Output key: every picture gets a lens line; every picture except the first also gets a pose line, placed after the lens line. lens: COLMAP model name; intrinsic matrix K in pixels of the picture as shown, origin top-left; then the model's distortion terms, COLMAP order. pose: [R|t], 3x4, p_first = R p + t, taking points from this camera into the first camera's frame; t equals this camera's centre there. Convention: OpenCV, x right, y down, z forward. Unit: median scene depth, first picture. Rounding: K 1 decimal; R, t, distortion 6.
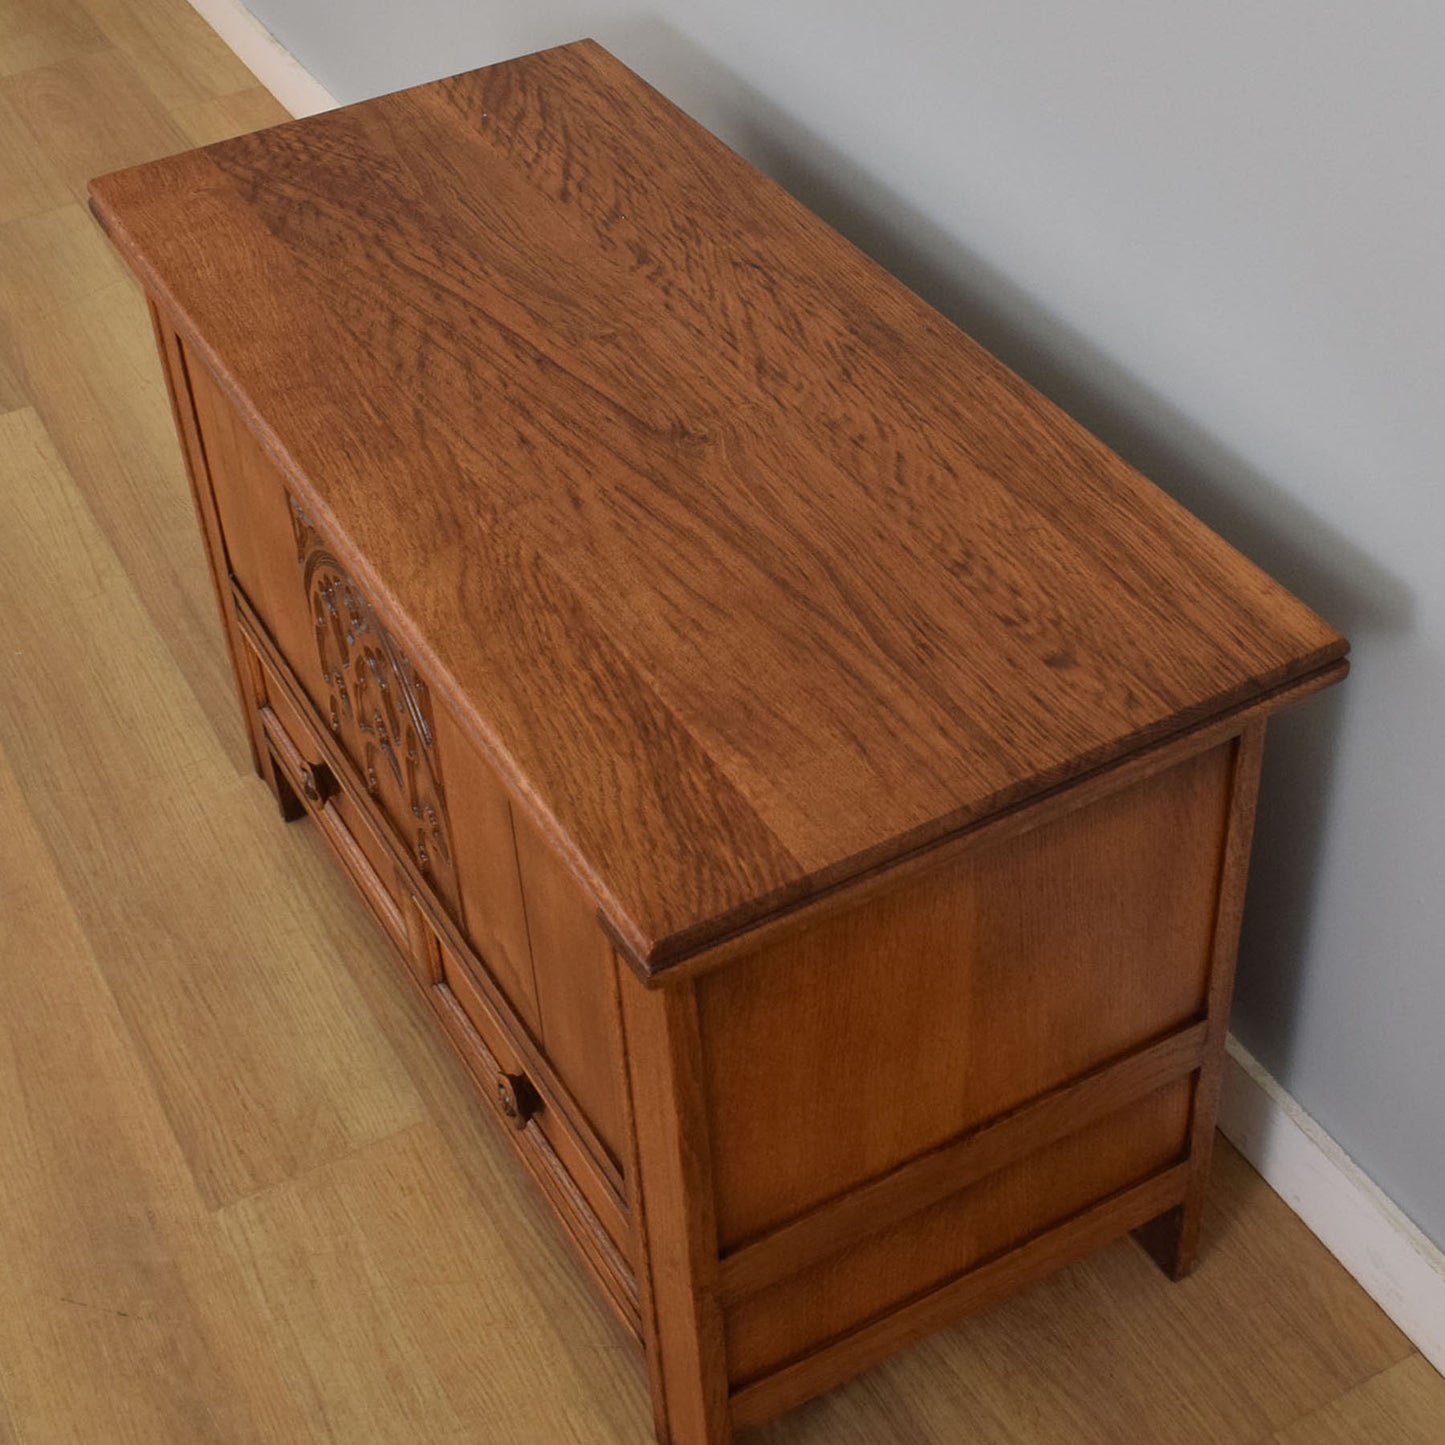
lens RADIAL K [[2312.6, 0, 725.4], [0, 2312.6, 608.5], [0, 0, 1]] dist [-0.052674, -0.103426]
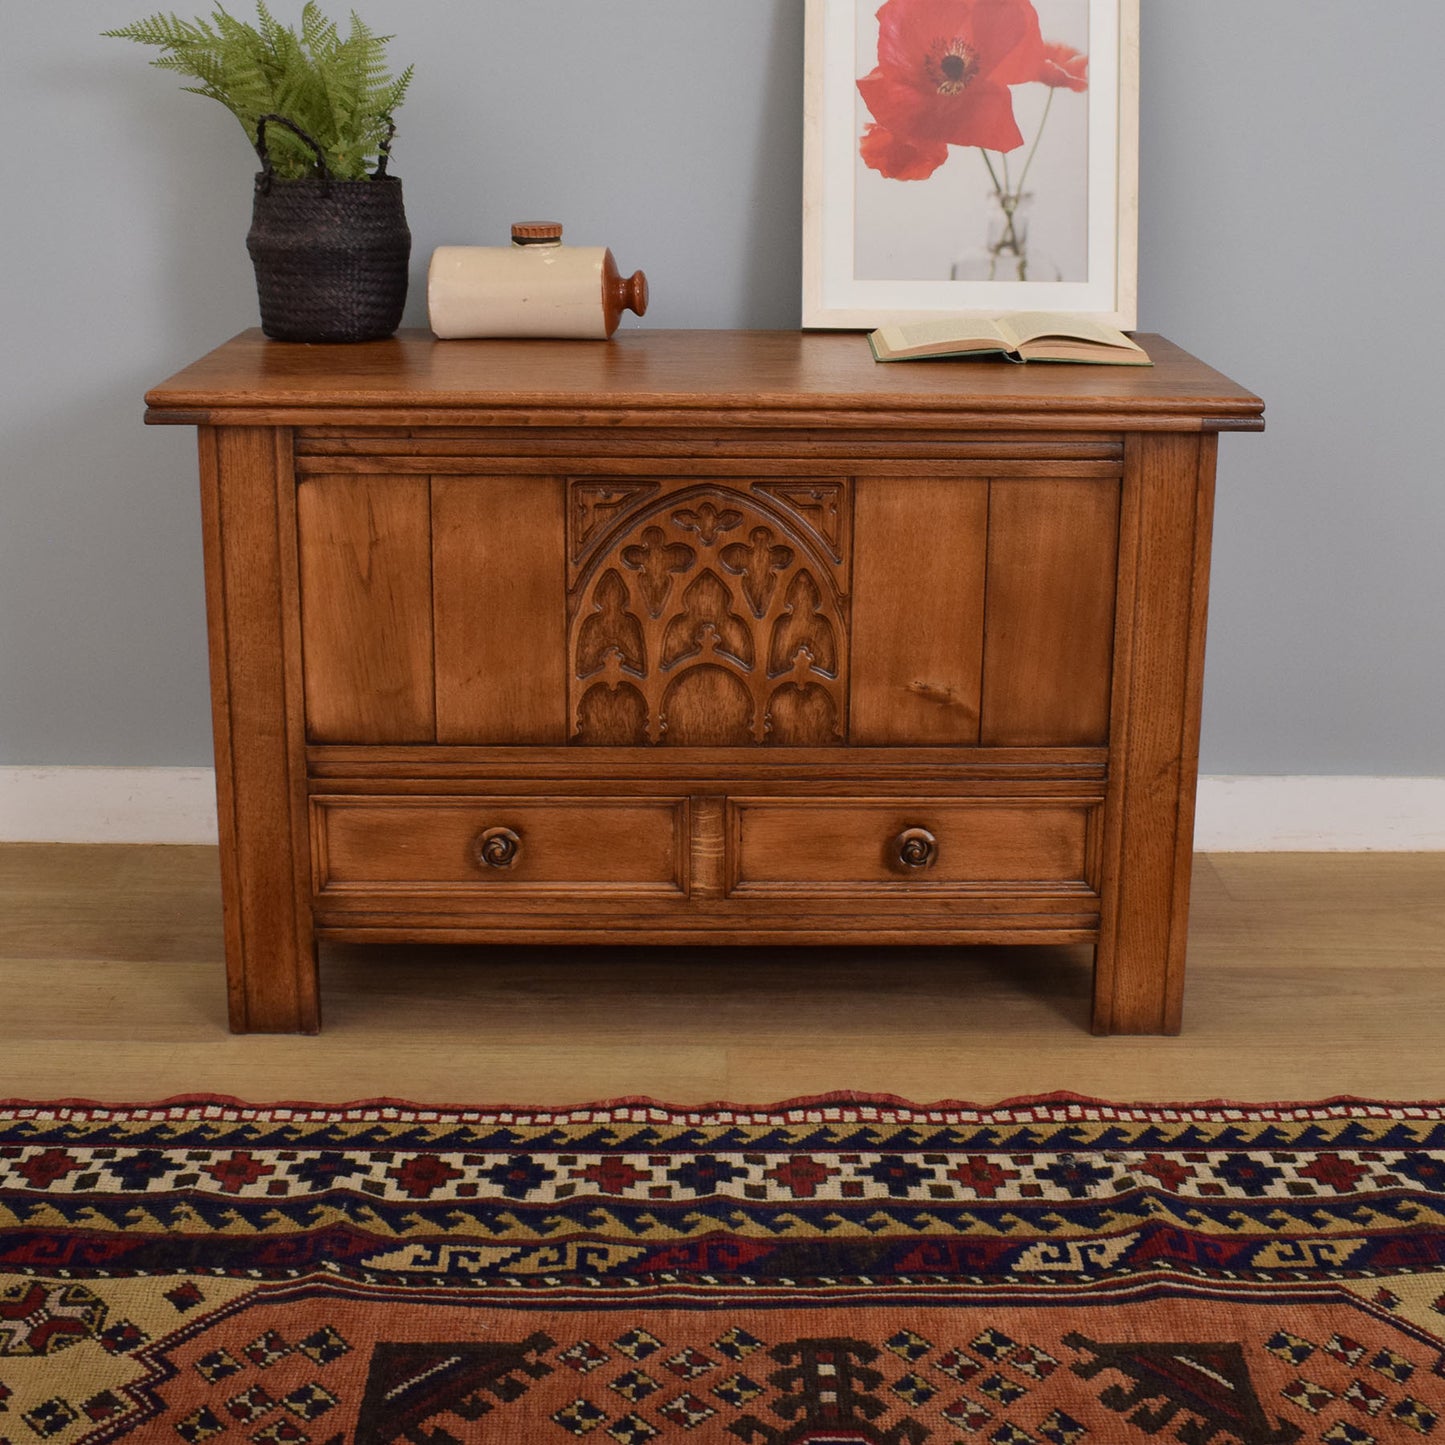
lens RADIAL K [[2155.0, 0, 691.6], [0, 2155.0, 643.2], [0, 0, 1]] dist [-0.065997, -0.101127]
pose [[0.470485, -0.174923, 0.864896, -1.114044], [0.522943, 0.844761, -0.113620, 0.173412], [-0.710756, 0.505748, 0.488922, 0.401722]]
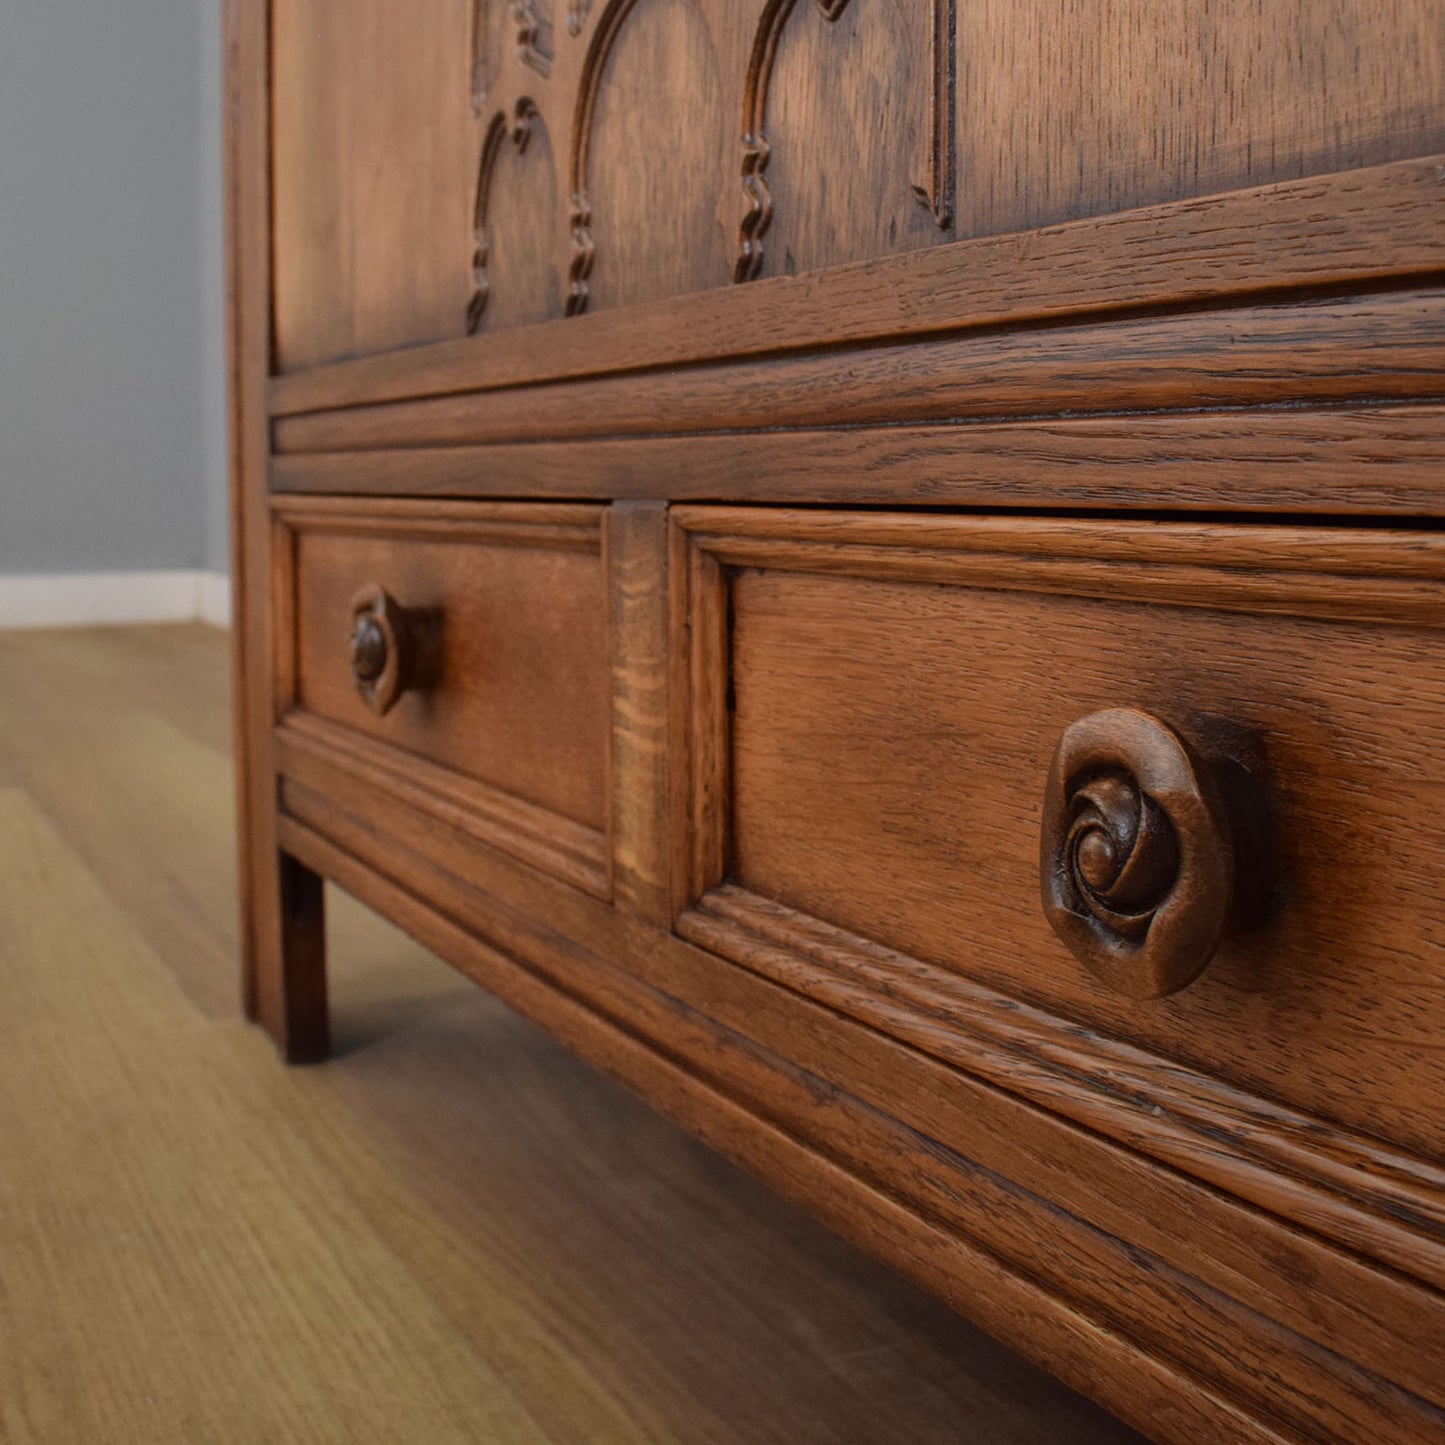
lens RADIAL K [[1922.5, 0, 722.9], [0, 1922.5, 657.5], [0, 0, 1]] dist [-0.114083, 0.009828]
pose [[0.998308, 0.048805, -0.031600, -0.117611], [-0.058142, 0.837684, -0.543052, 0.276976], [-0.000033, 0.543970, 0.839104, 0.784281]]
